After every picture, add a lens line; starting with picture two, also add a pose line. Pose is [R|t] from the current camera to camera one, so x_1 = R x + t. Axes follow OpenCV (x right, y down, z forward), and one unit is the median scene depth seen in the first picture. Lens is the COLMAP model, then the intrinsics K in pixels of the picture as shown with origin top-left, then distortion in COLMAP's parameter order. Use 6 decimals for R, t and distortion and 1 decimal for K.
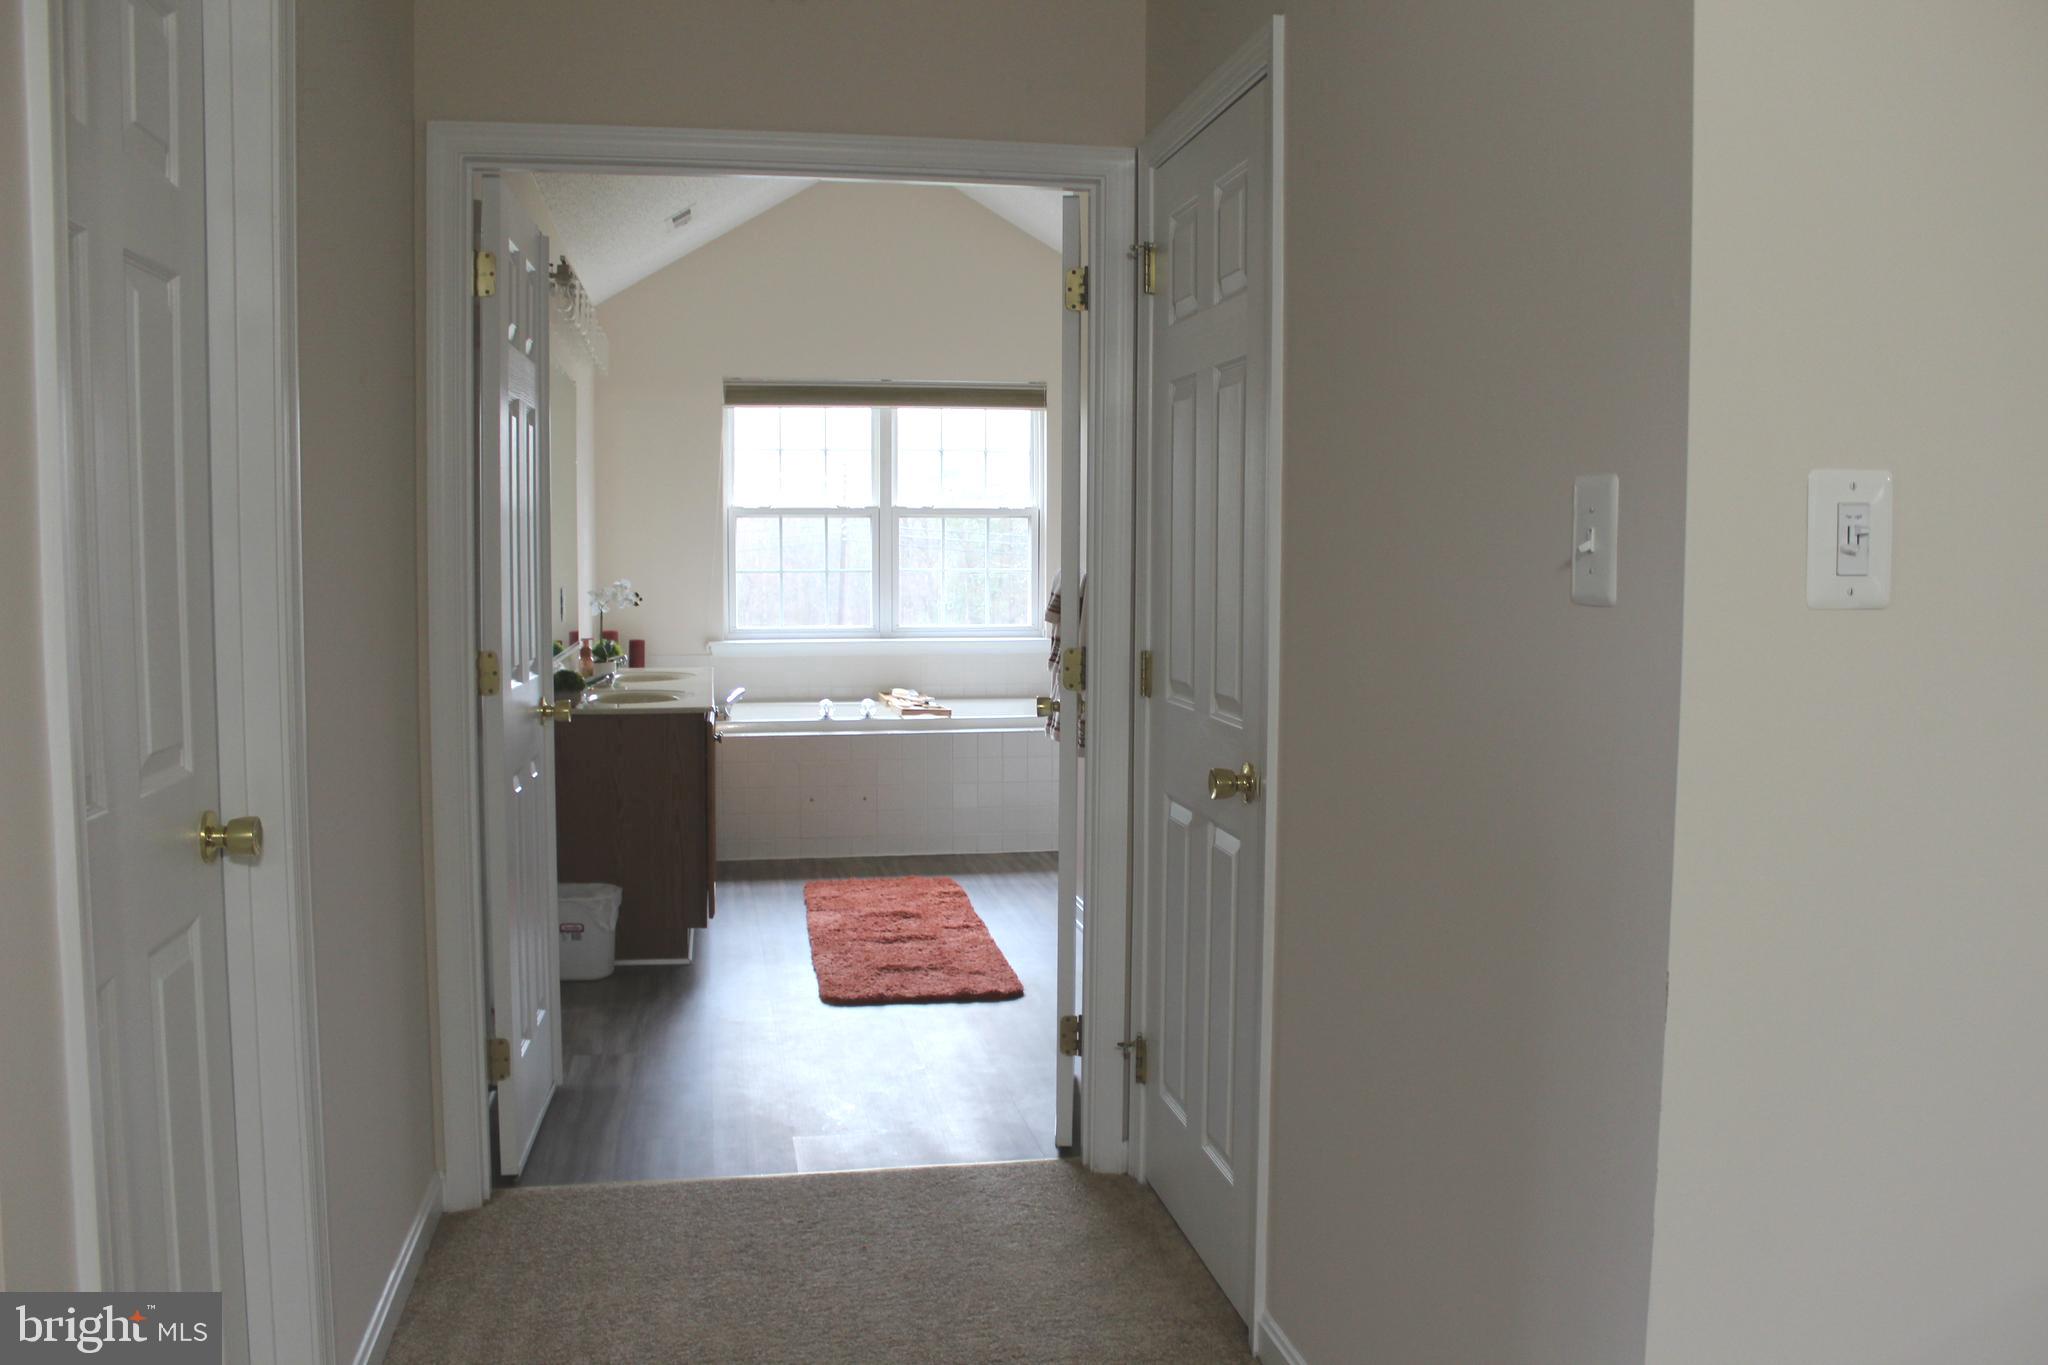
lens RADIAL K [[1682.6, 0, 1022.4], [0, 1682.6, 692.5], [0, 0, 1]] dist [-0.165342, 0.143304]
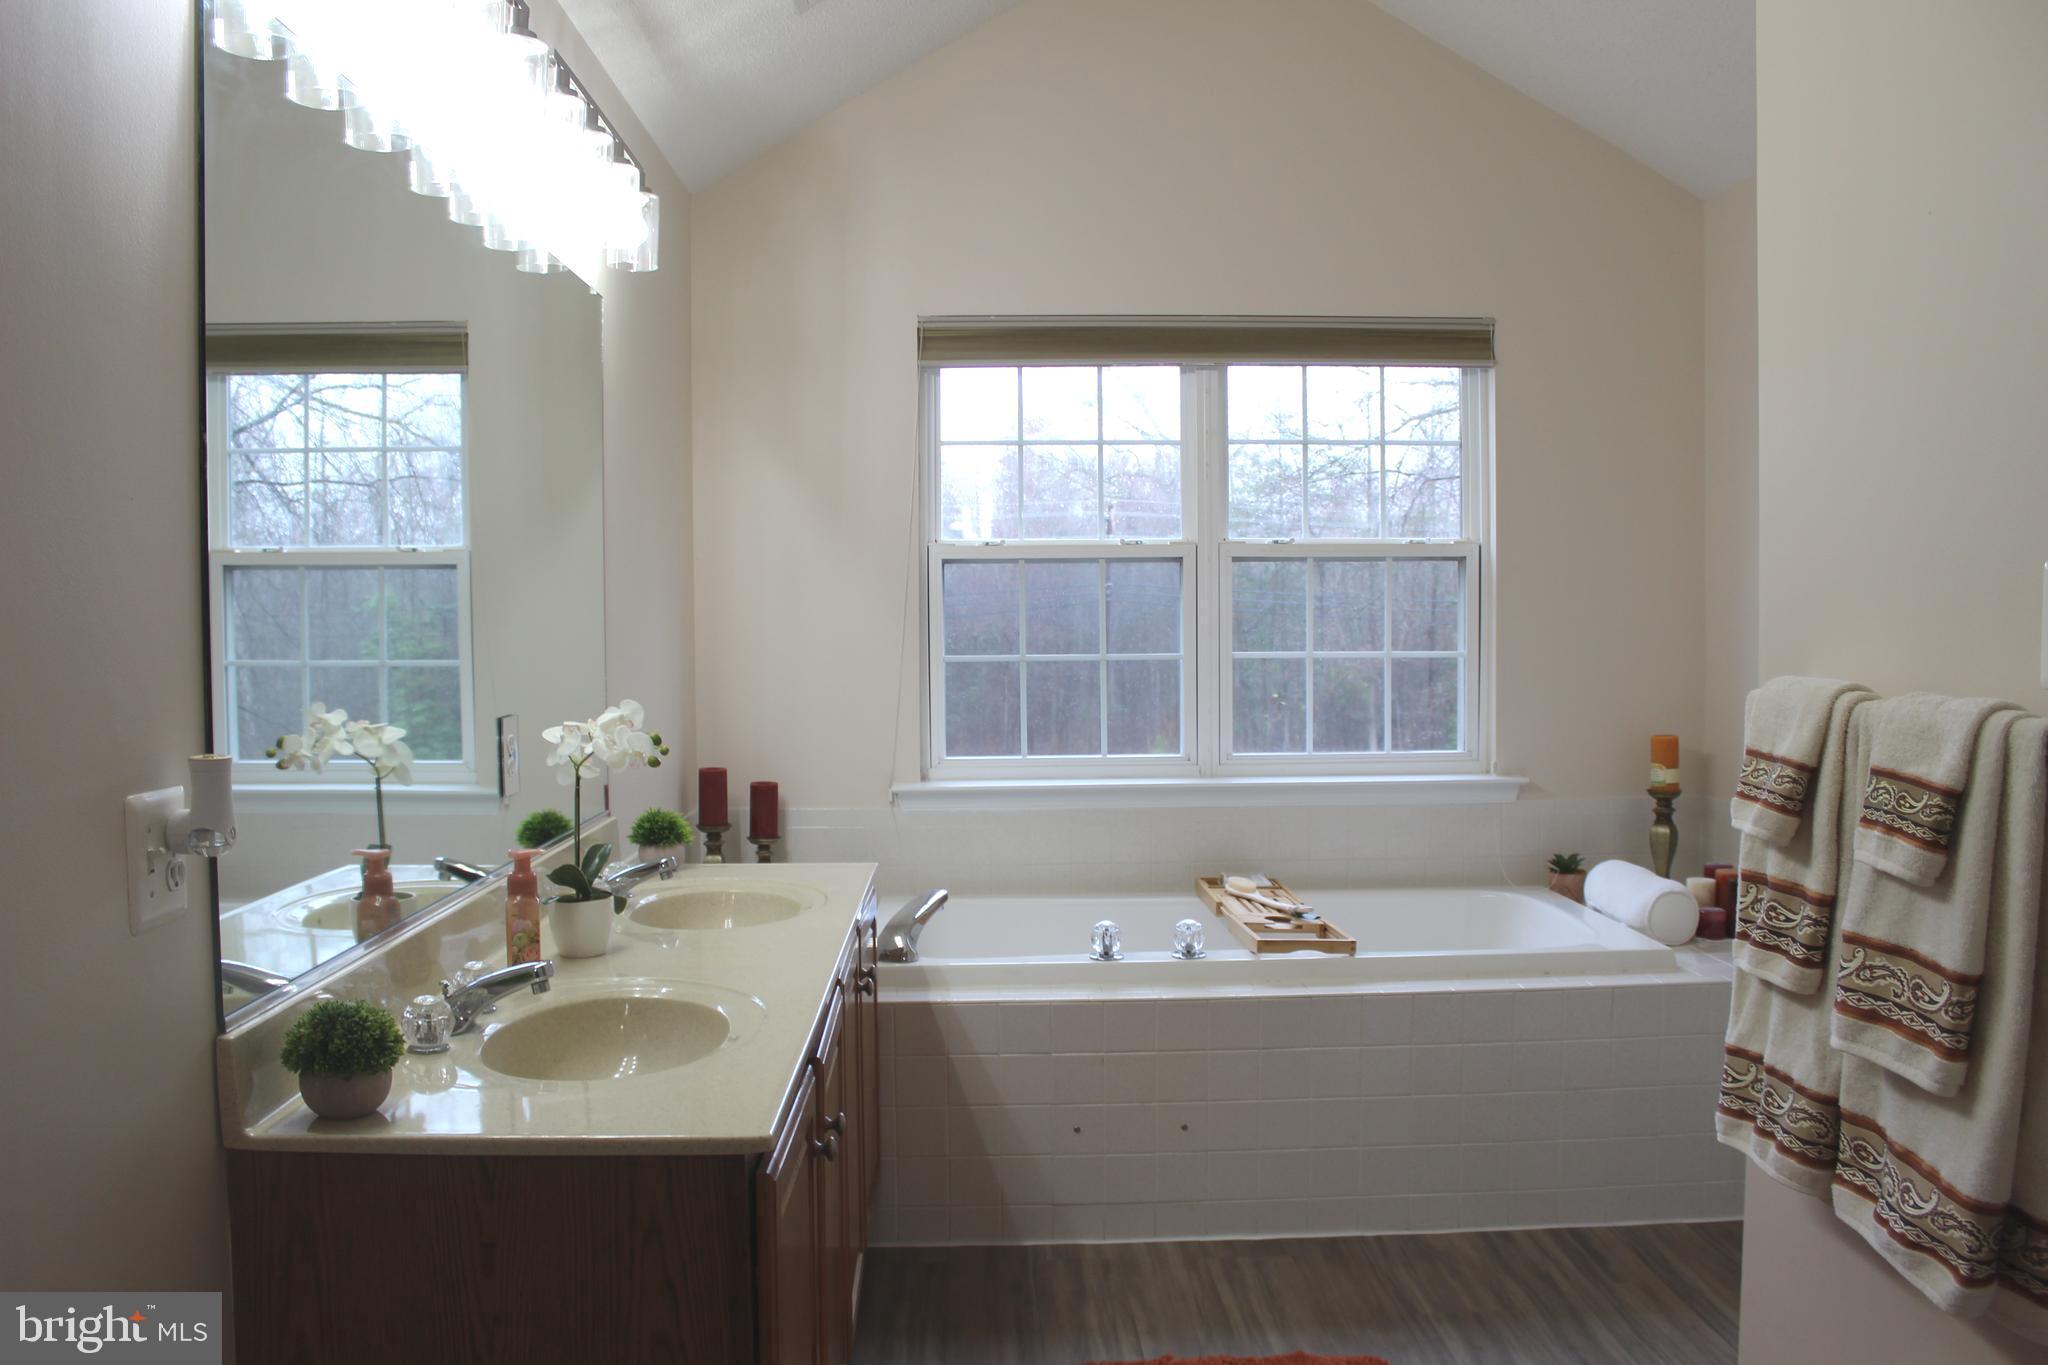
lens RADIAL K [[1682.6, 0, 1022.4], [0, 1682.6, 692.5], [0, 0, 1]] dist [-0.165342, 0.143304]
pose [[0.988040, -0.001838, -0.154185, -0.058557], [-0.003594, 0.999383, -0.034944, -0.042158], [0.154154, 0.035080, 0.987424, 0.454508]]
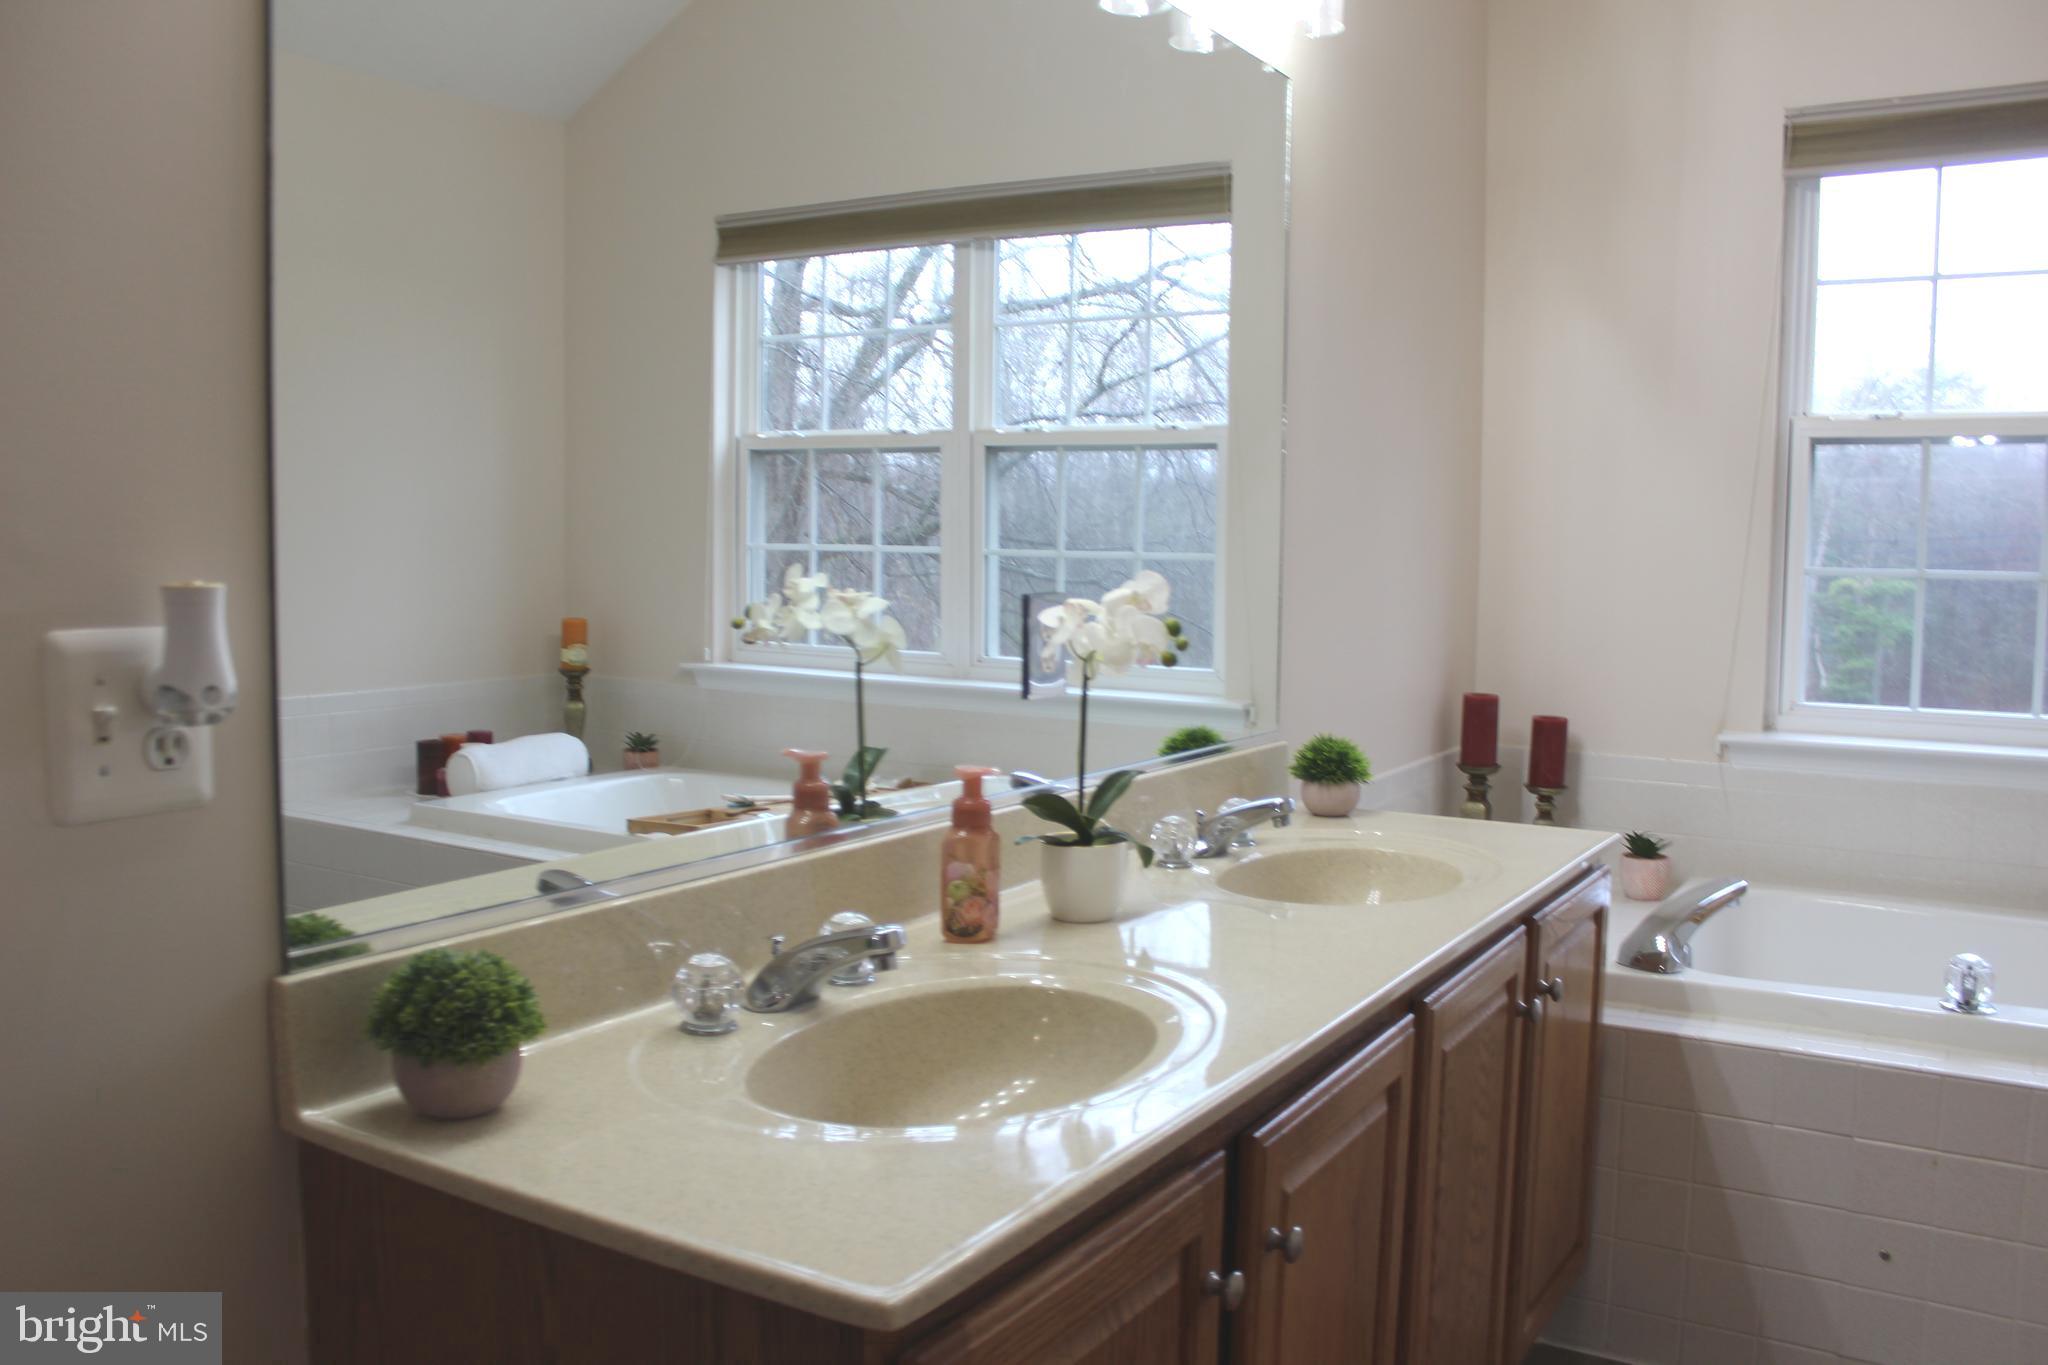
lens RADIAL K [[1682.6, 0, 1022.4], [0, 1682.6, 692.5], [0, 0, 1]] dist [-0.165342, 0.143304]
pose [[0.742094, 0.066082, -0.667030, -0.041792], [-0.065817, 0.997503, 0.025599, -0.039937], [0.667057, 0.024905, 0.744591, 0.574707]]
